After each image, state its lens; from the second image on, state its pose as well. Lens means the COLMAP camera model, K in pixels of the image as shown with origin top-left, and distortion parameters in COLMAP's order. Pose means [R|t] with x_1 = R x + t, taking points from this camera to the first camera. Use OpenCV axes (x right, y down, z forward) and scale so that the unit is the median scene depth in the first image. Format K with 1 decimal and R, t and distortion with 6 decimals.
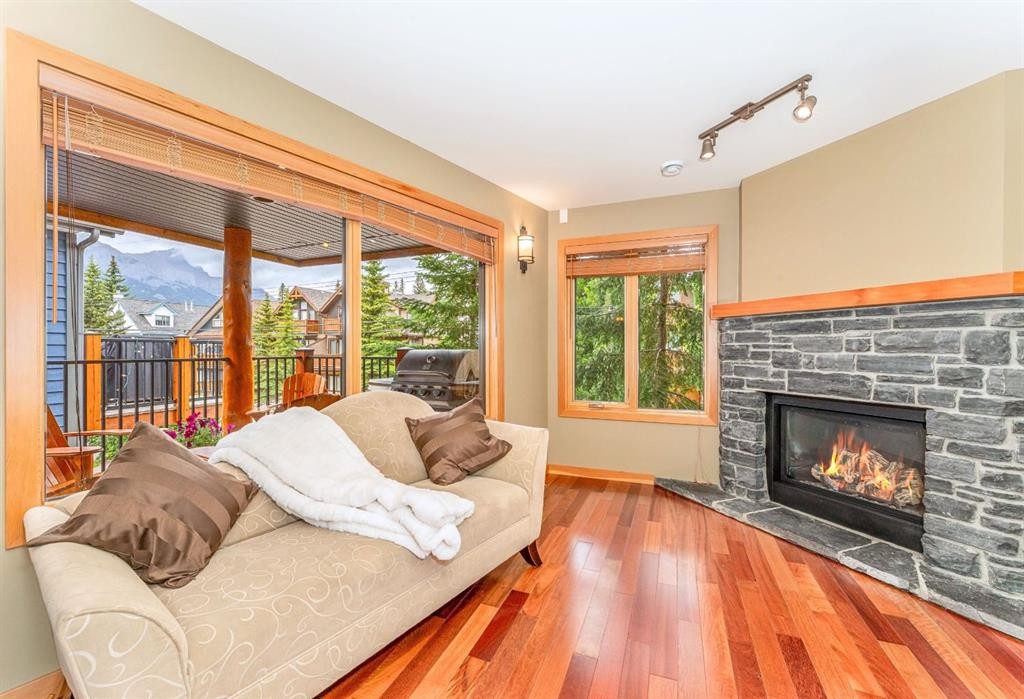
lens RADIAL K [[418.4, 0, 517.7], [0, 418.4, 346.2], [0, 0, 1]] dist [0.001122, -0.000587]
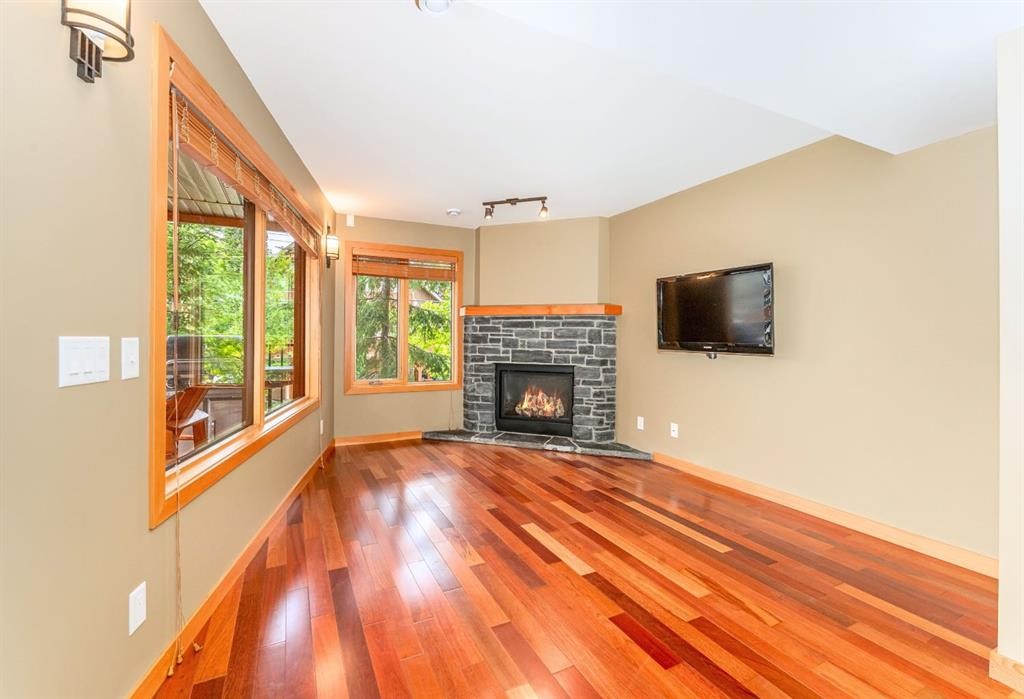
lens RADIAL K [[418.4, 0, 501.7], [0, 418.4, 327.0], [0, 0, 1]] dist [0.001122, -0.000587]
pose [[0.687165, 0.021378, 0.726187, -0.655590], [-0.010690, 0.999756, -0.019317, 0.000744], [-0.726423, 0.005511, 0.687226, -0.144551]]
